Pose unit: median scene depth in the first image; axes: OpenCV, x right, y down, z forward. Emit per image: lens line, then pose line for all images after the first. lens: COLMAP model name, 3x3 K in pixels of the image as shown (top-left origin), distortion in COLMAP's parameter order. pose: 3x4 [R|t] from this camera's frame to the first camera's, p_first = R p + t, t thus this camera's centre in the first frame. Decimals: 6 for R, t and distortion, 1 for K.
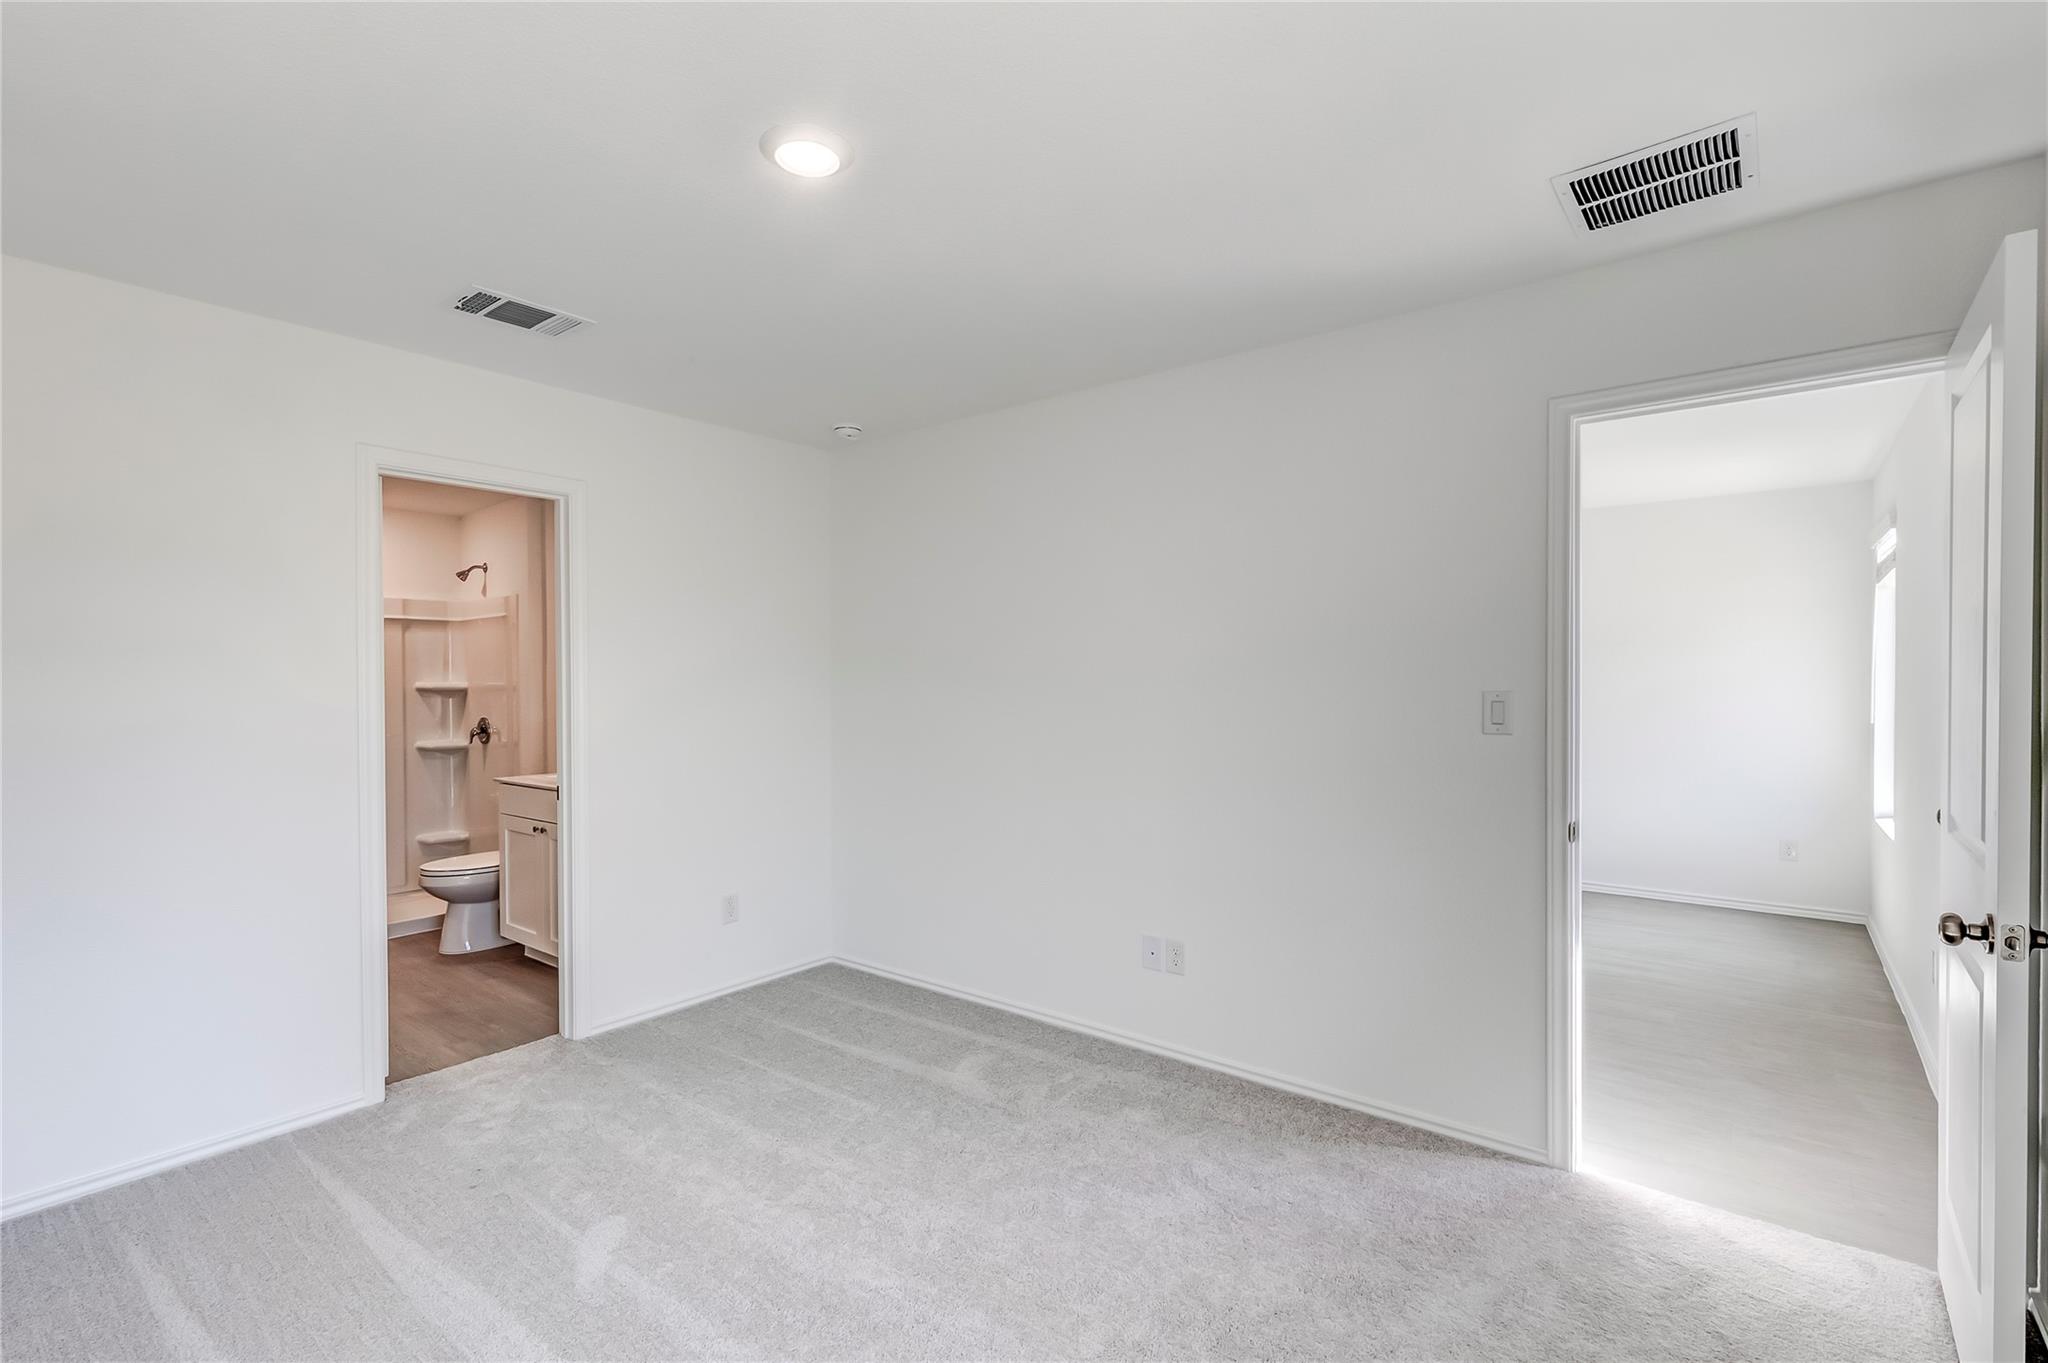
lens RADIAL K [[935.9, 0, 1024.0], [0, 935.9, 681.5], [0, 0, 1]] dist [0.008241, -0.001343]
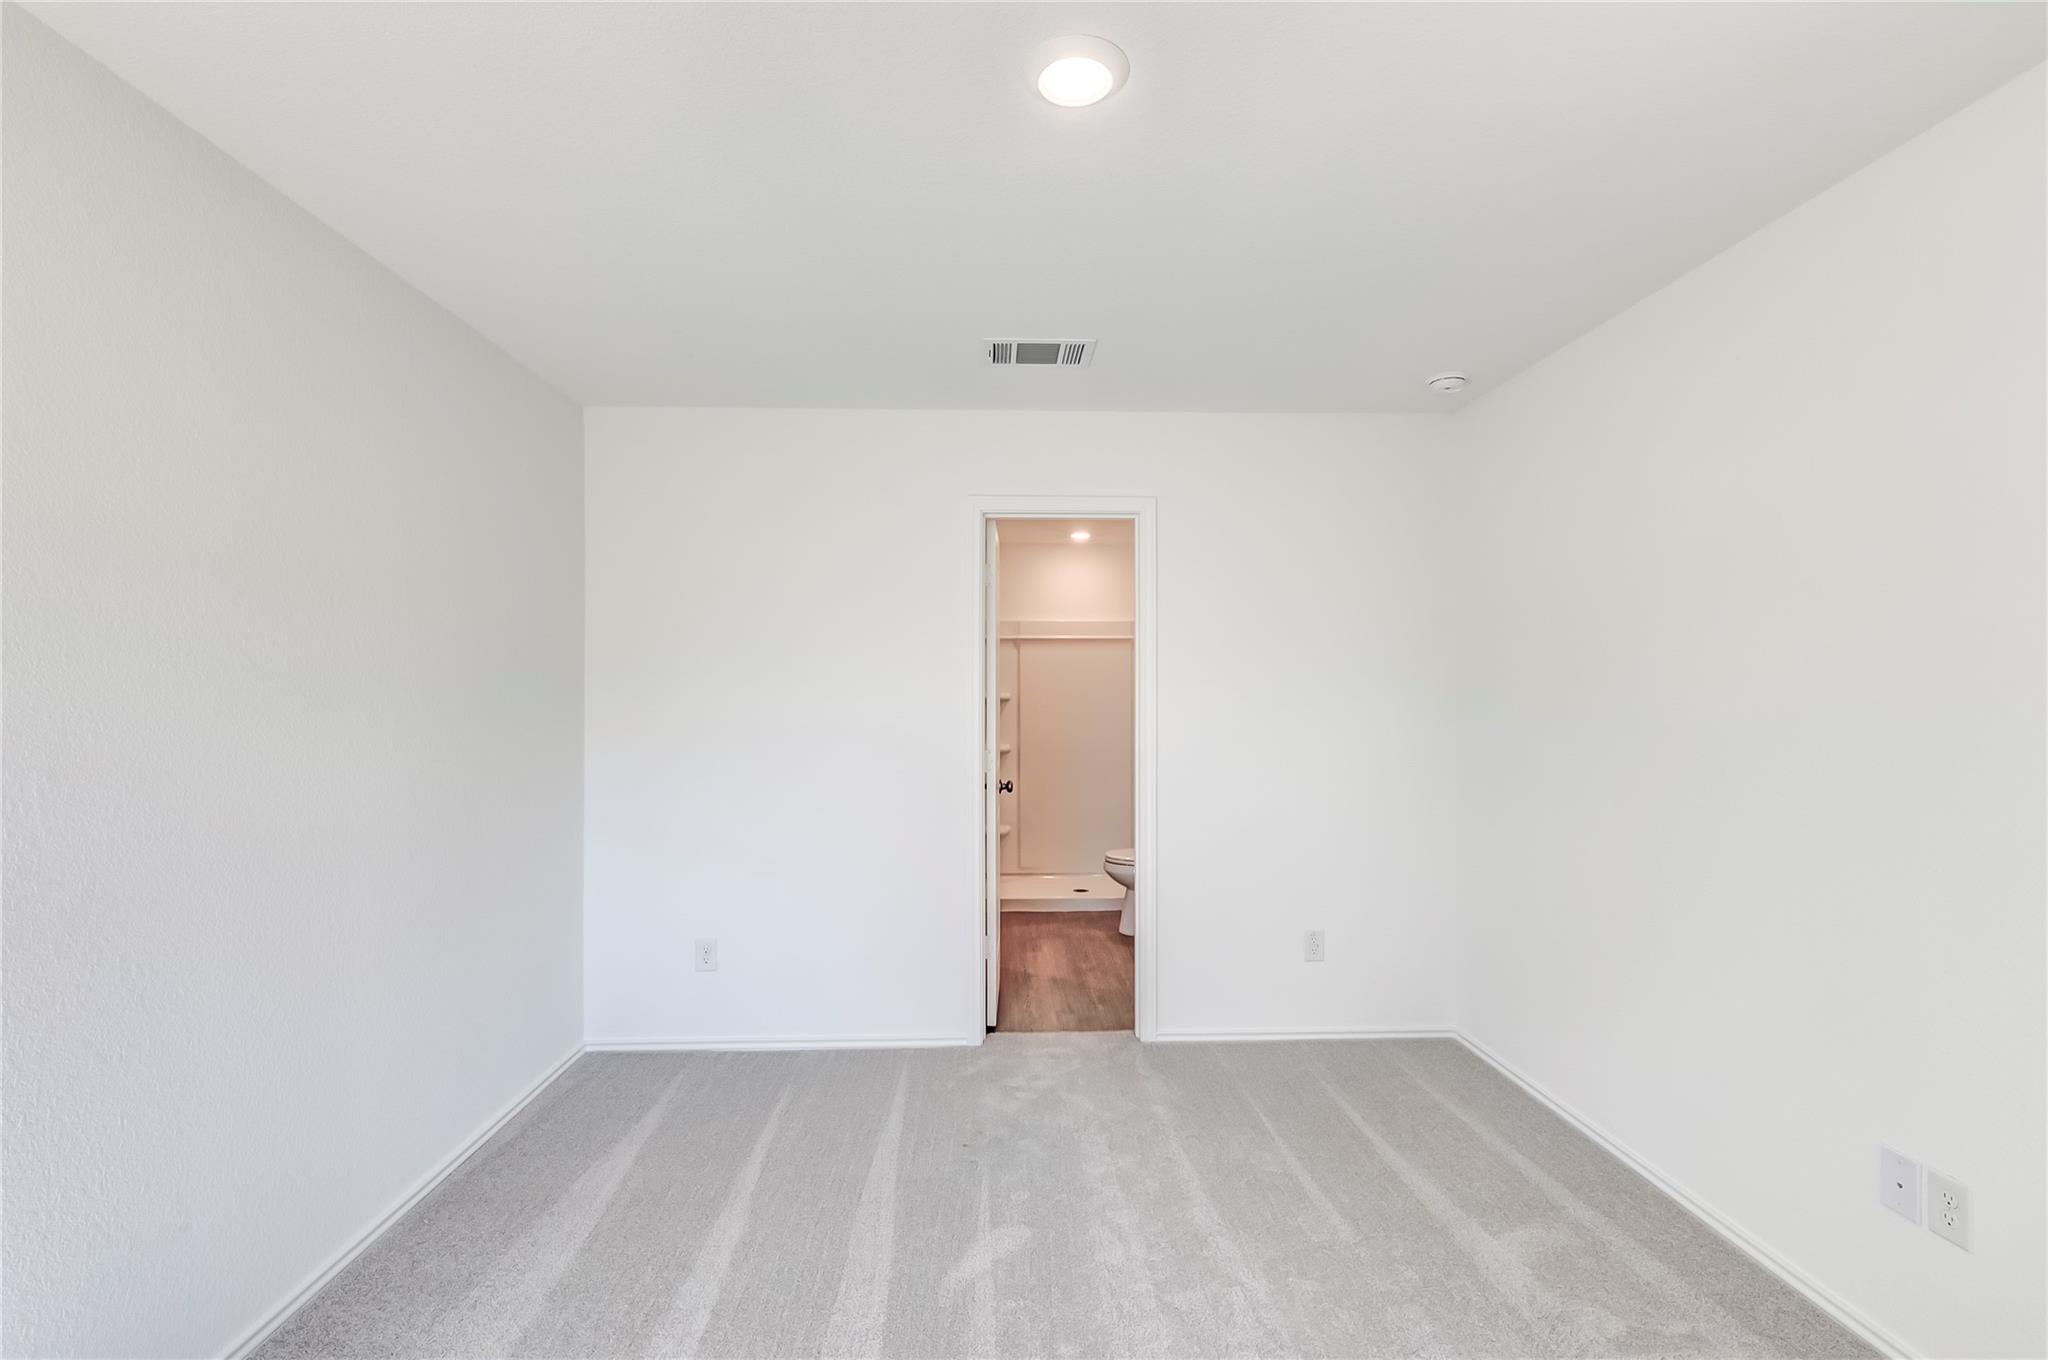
lens RADIAL K [[935.9, 0, 1024.0], [0, 935.9, 680.0], [0, 0, 1]] dist [0.008241, -0.001343]
pose [[0.651092, -0.006487, -0.758971, 0.234235], [-0.004029, 0.999920, -0.012003, -0.000200], [0.758988, 0.010872, 0.651014, 0.247944]]
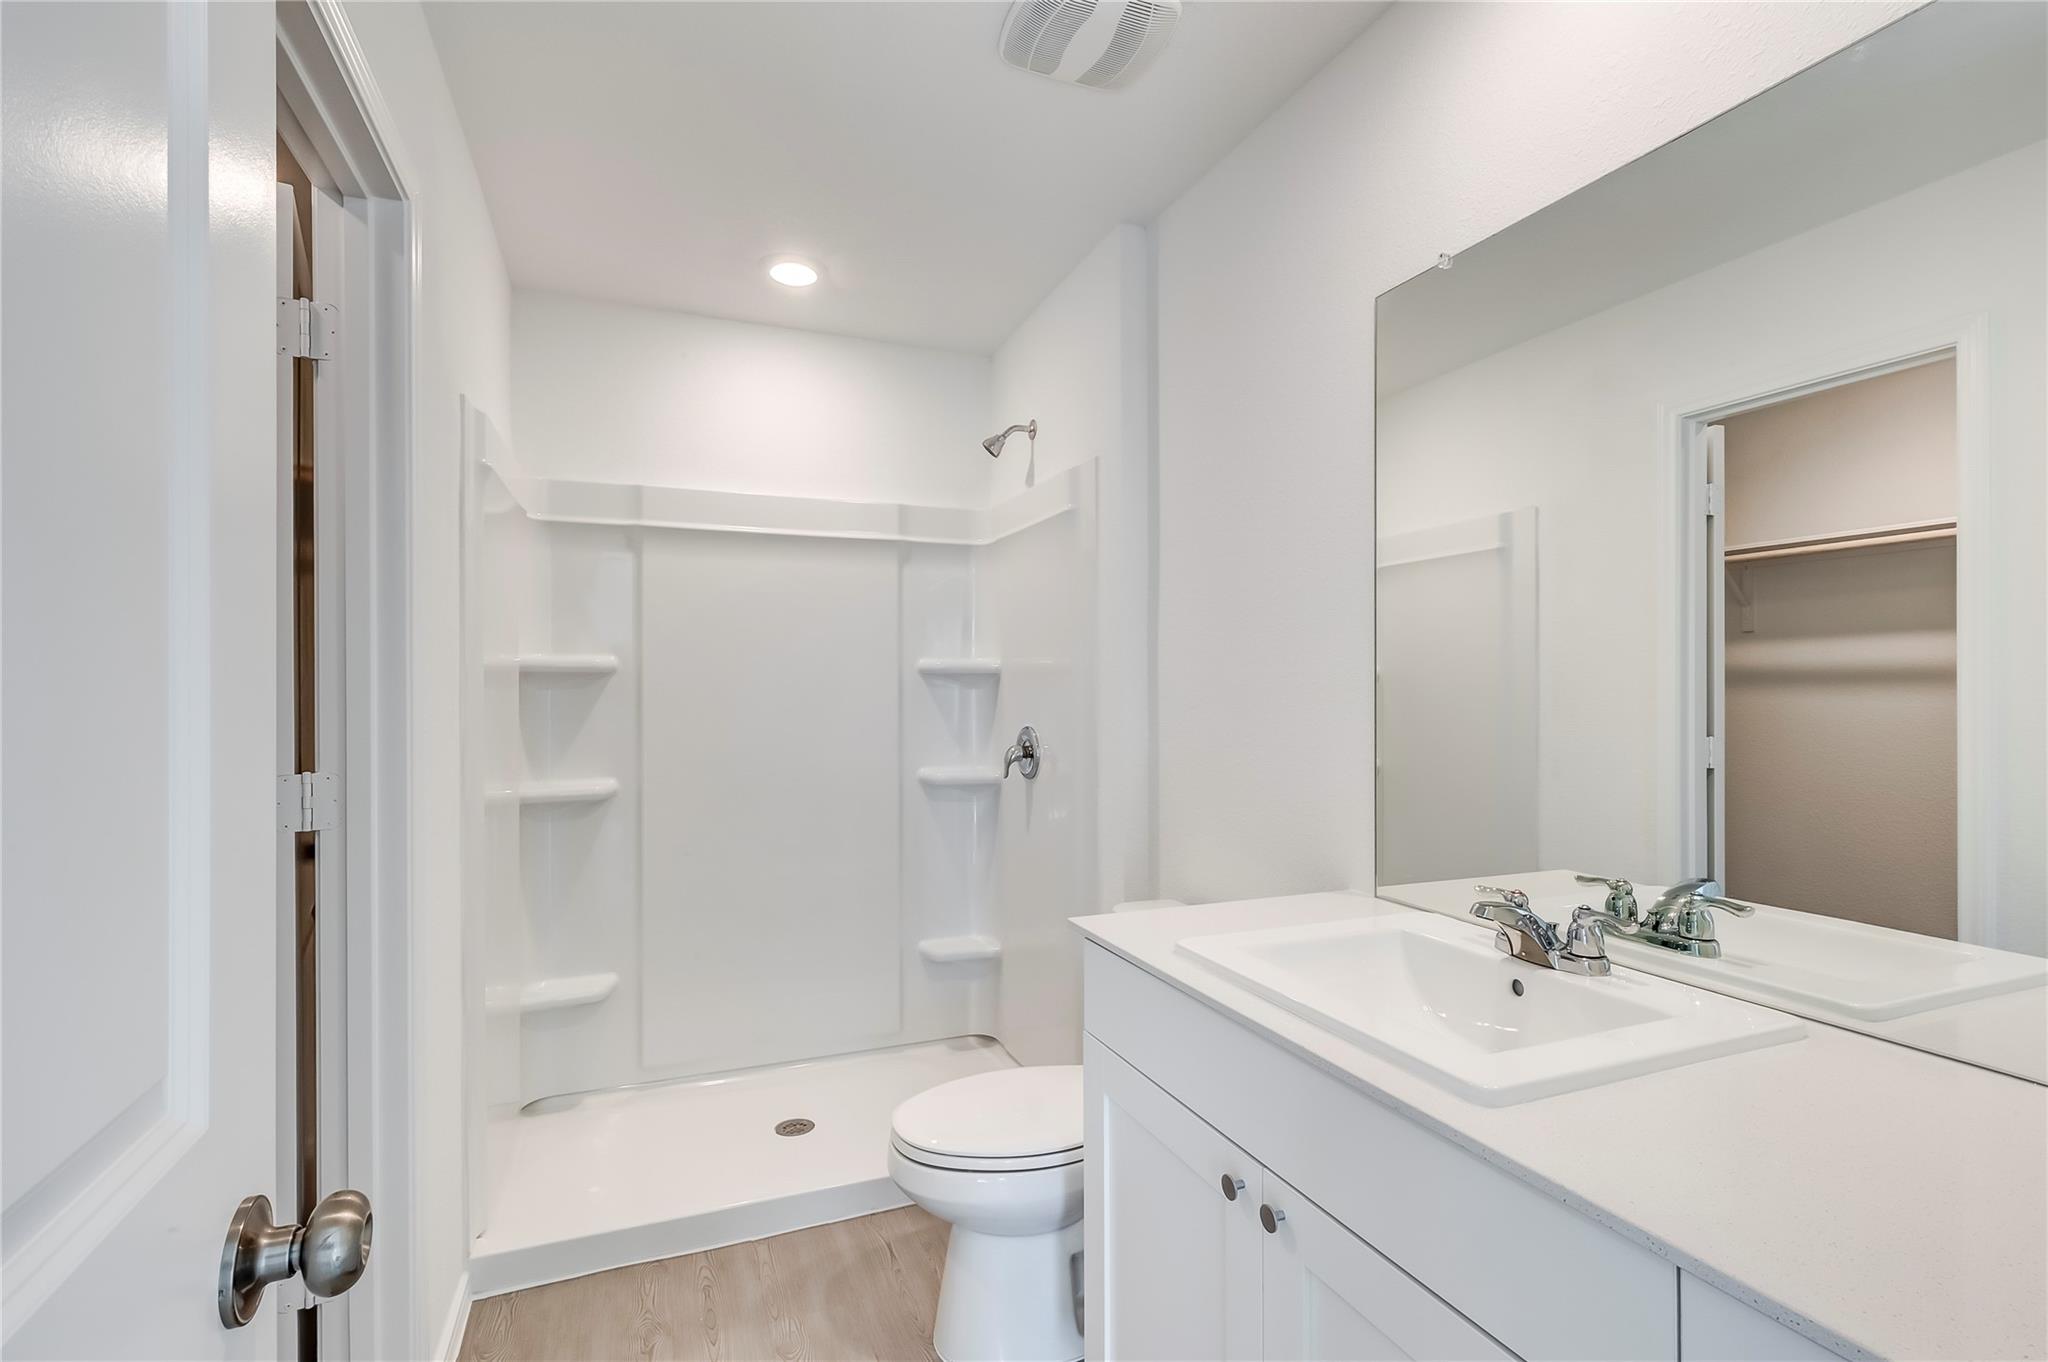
lens RADIAL K [[935.9, 0, 1024.0], [0, 935.9, 681.0], [0, 0, 1]] dist [0.008241, -0.001343]
pose [[0.871983, -0.000091, -0.489537, -0.331521], [-0.005716, 0.999930, -0.010366, 0.019141], [0.489503, 0.011837, 0.871921, 0.560295]]
